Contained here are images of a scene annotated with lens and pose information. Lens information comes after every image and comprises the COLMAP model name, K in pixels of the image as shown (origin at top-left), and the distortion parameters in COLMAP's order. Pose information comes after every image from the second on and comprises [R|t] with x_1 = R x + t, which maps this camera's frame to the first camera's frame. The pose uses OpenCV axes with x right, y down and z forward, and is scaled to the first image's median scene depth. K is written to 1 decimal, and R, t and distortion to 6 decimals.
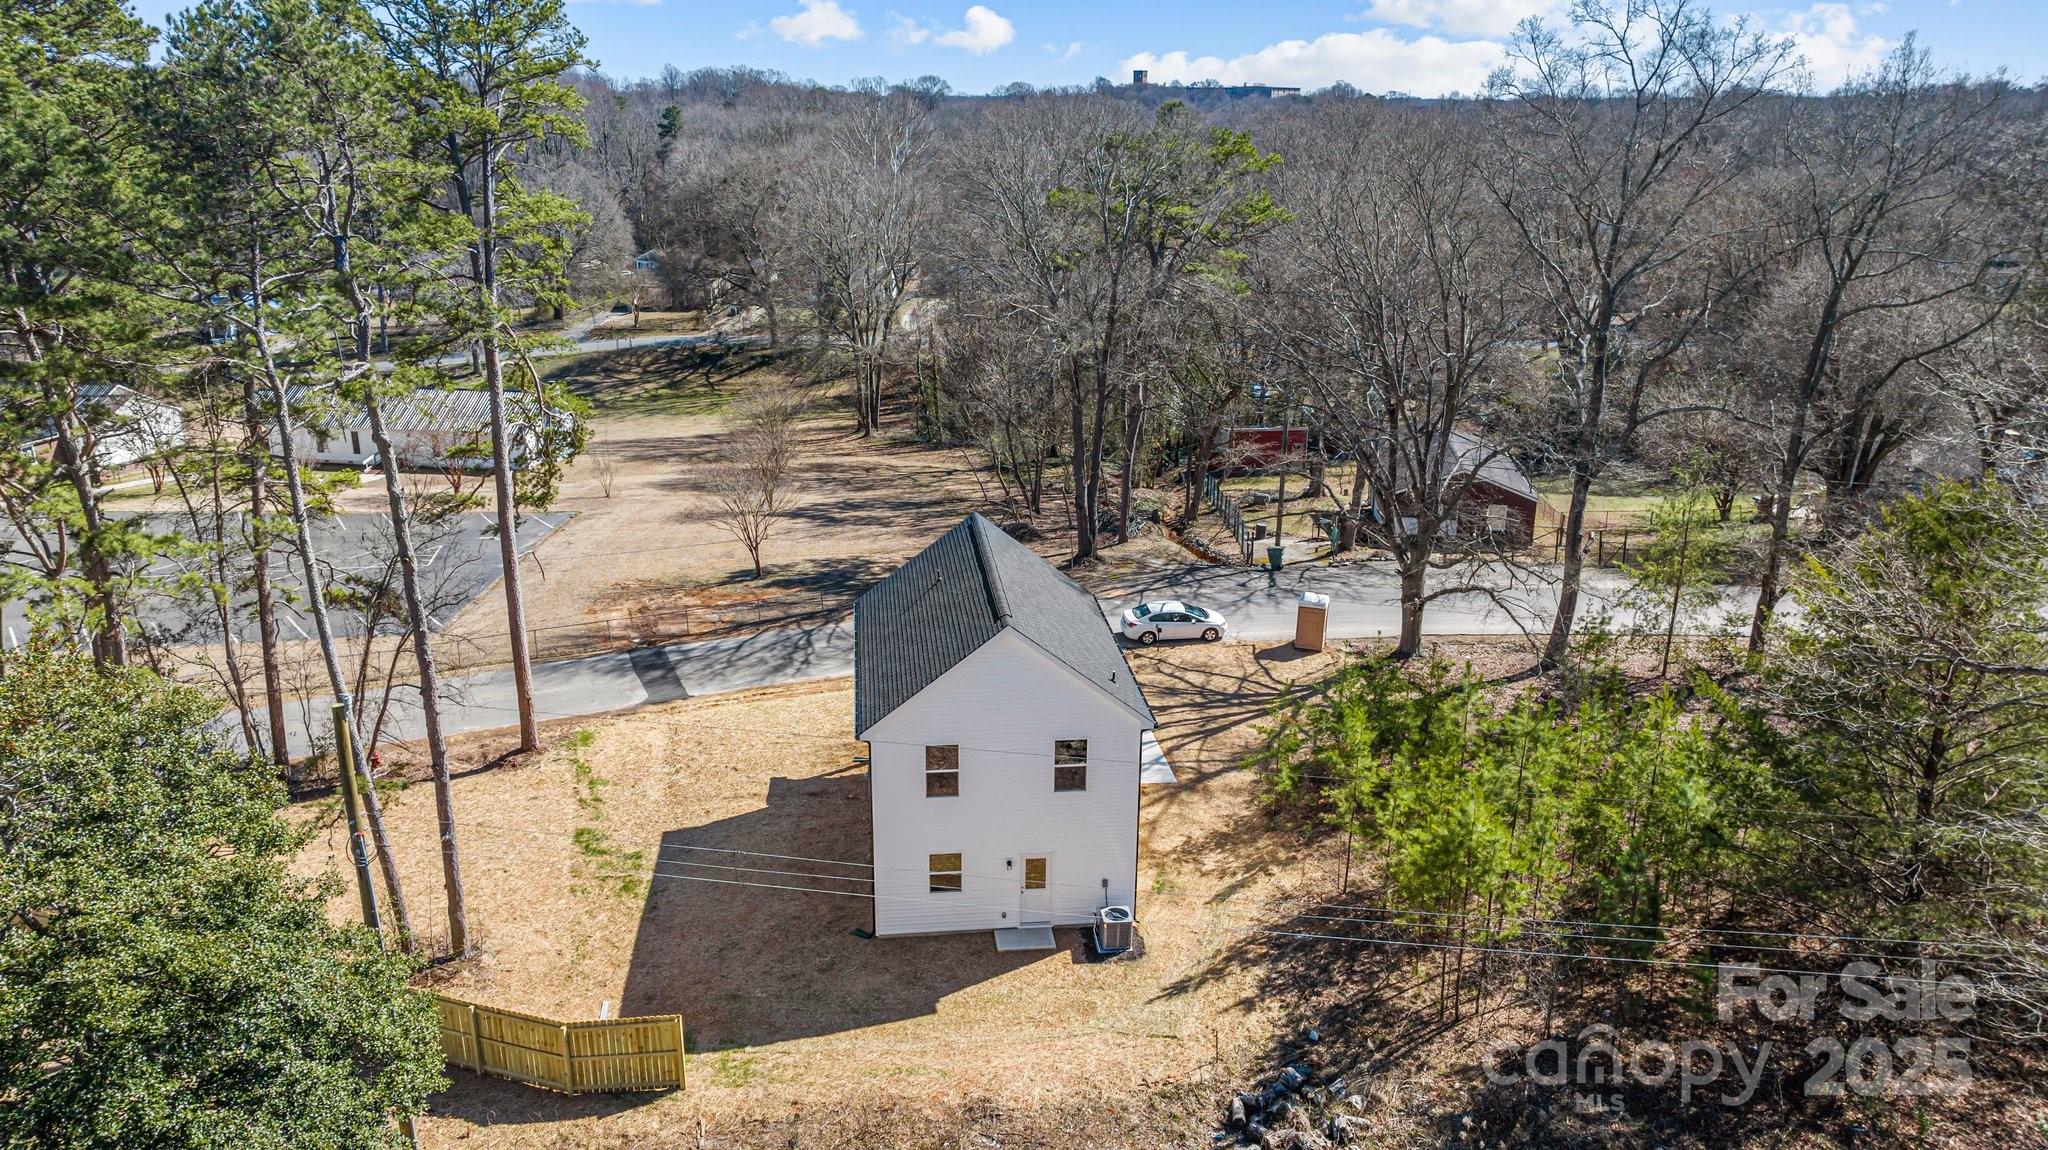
lens RADIAL K [[1488.8, 0, 1024.0], [0, 1488.8, 575.0], [0, 0, 1]] dist [-0.030959, -0.000194]
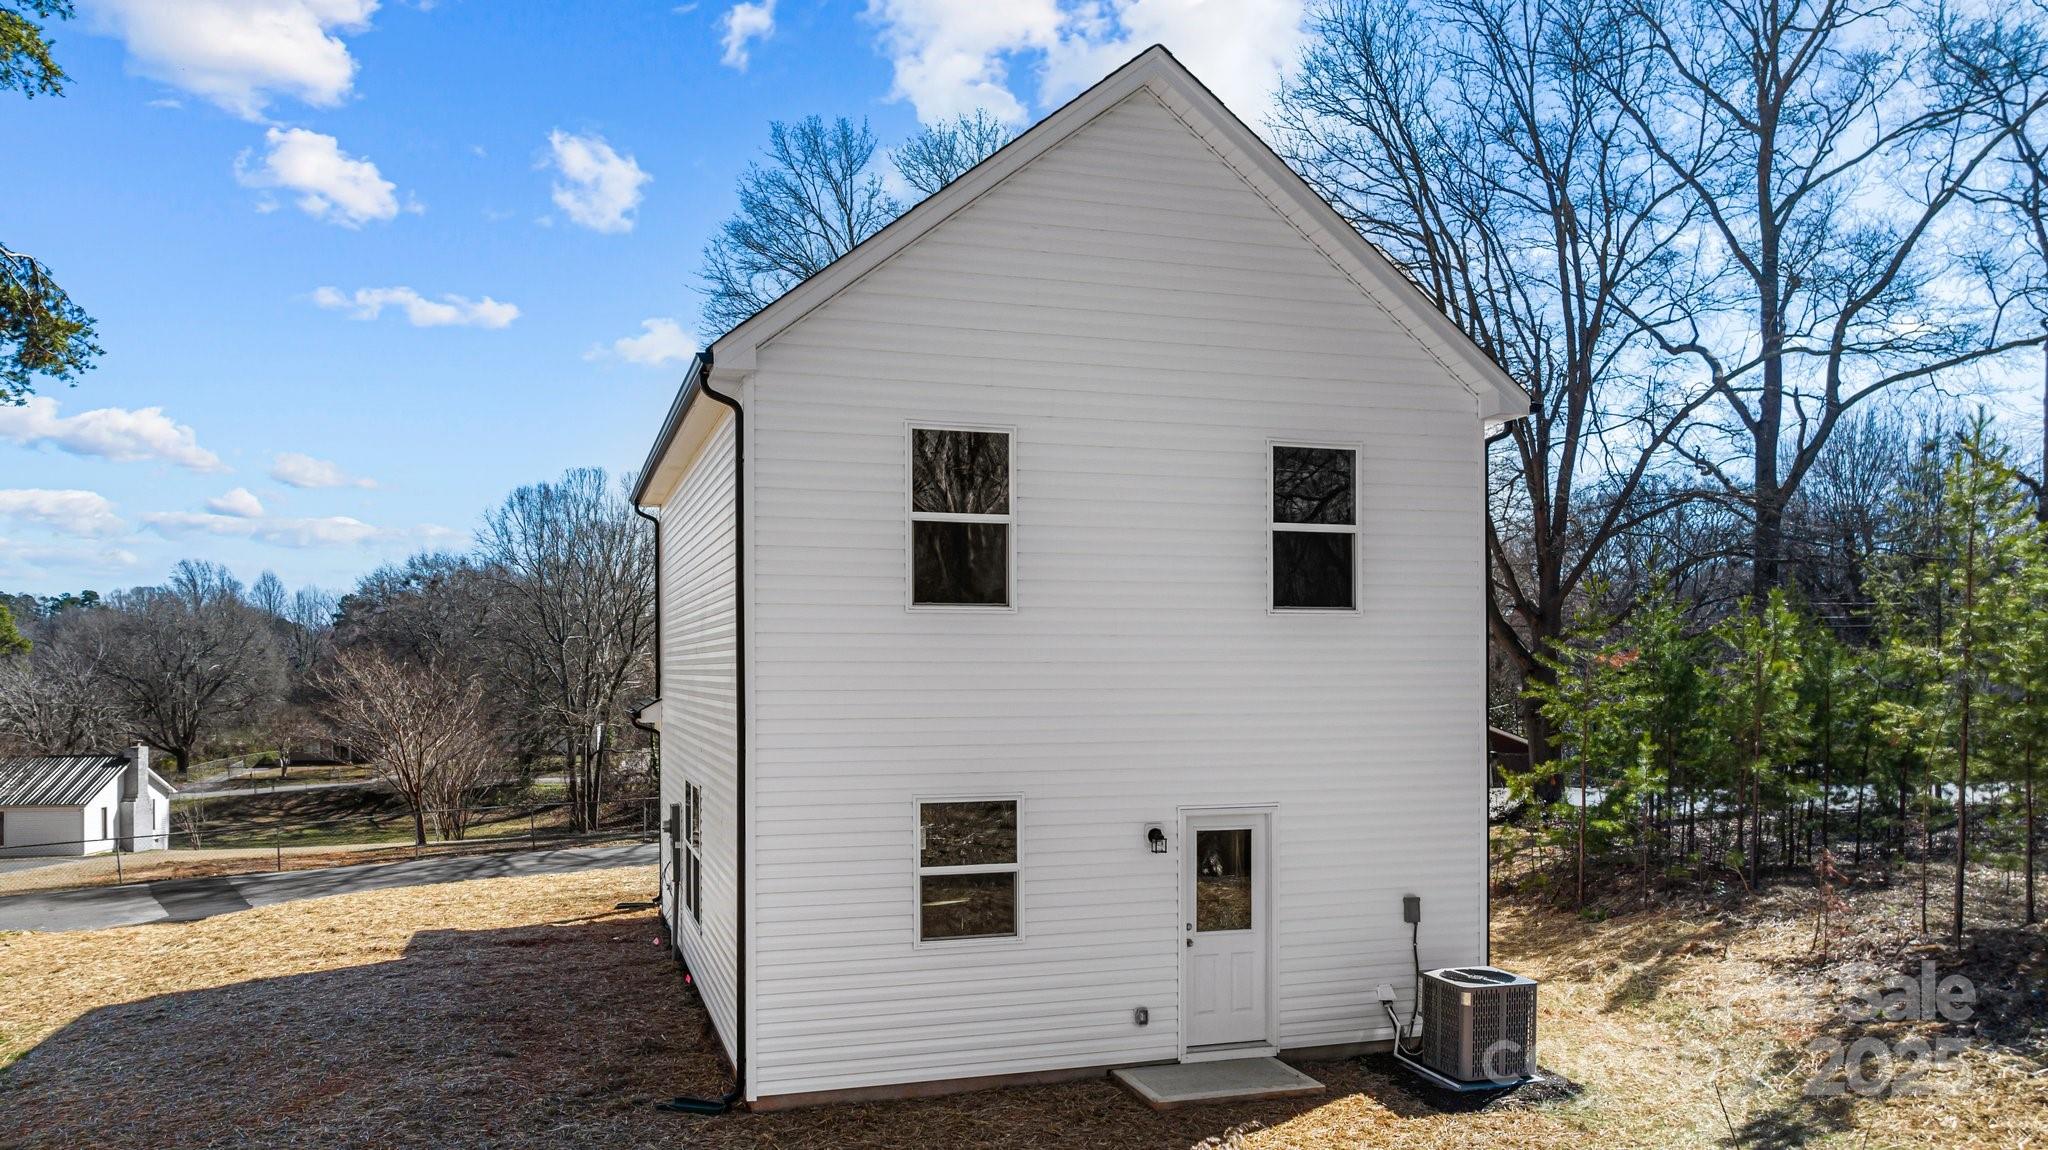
lens RADIAL K [[1525.8, 0, 1043.6], [0, 1525.8, 645.7], [0, 0, 1]] dist [-0.030512, -0.001593]
pose [[0.979443, -0.013077, 0.201295, -0.101488], [0.075566, 0.949018, -0.306030, 0.253636], [-0.187031, 0.314950, 0.930498, 0.670715]]
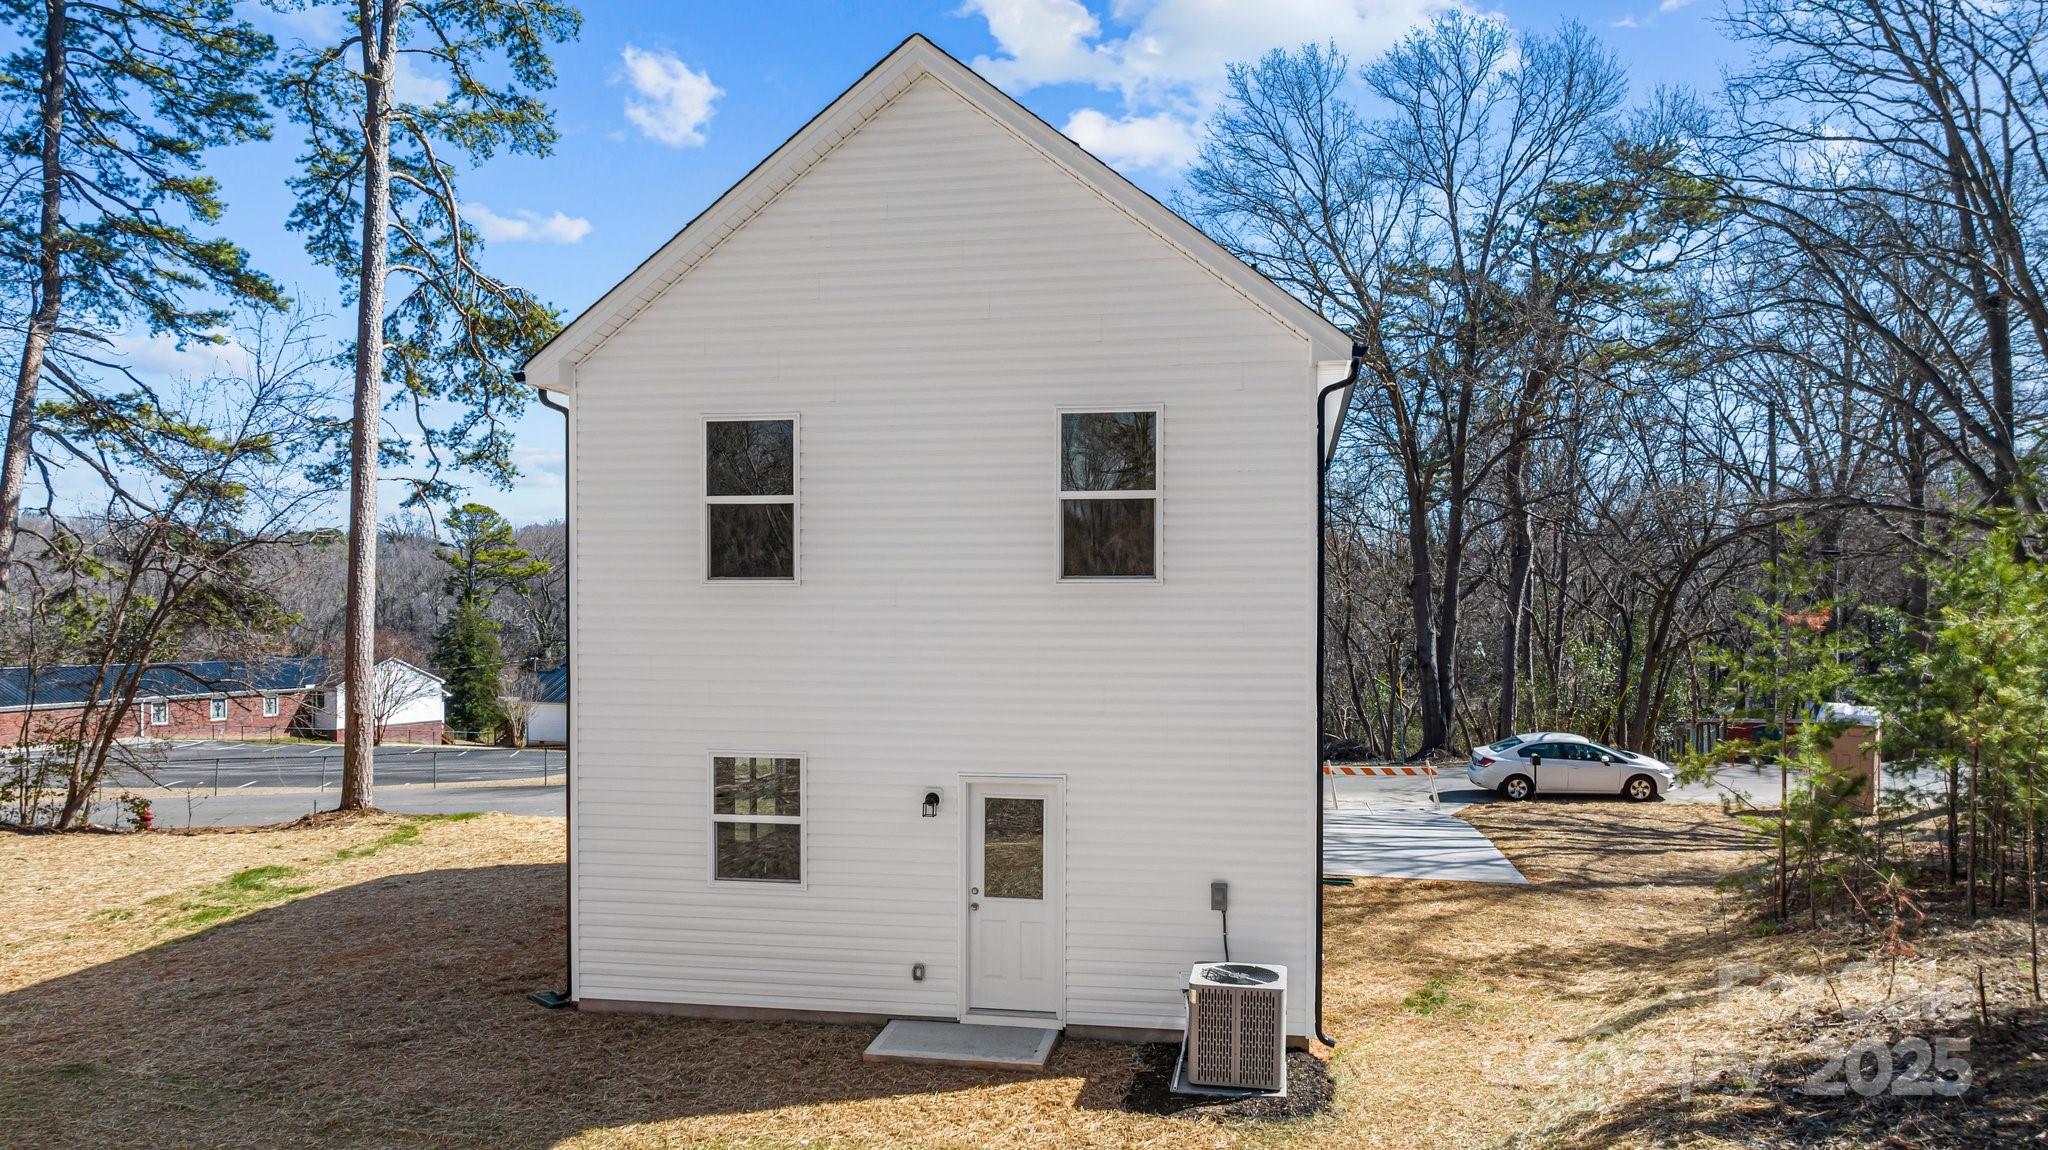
lens RADIAL K [[1392.2, 0, 1068.5], [0, 1392.2, 636.0], [0, 0, 1]] dist [-0.029486, -0.001559]
pose [[0.960062, -0.009337, -0.279633, 0.109106], [-0.076017, 0.953143, -0.292813, 0.247269], [0.269264, 0.302375, 0.914366, 0.699222]]
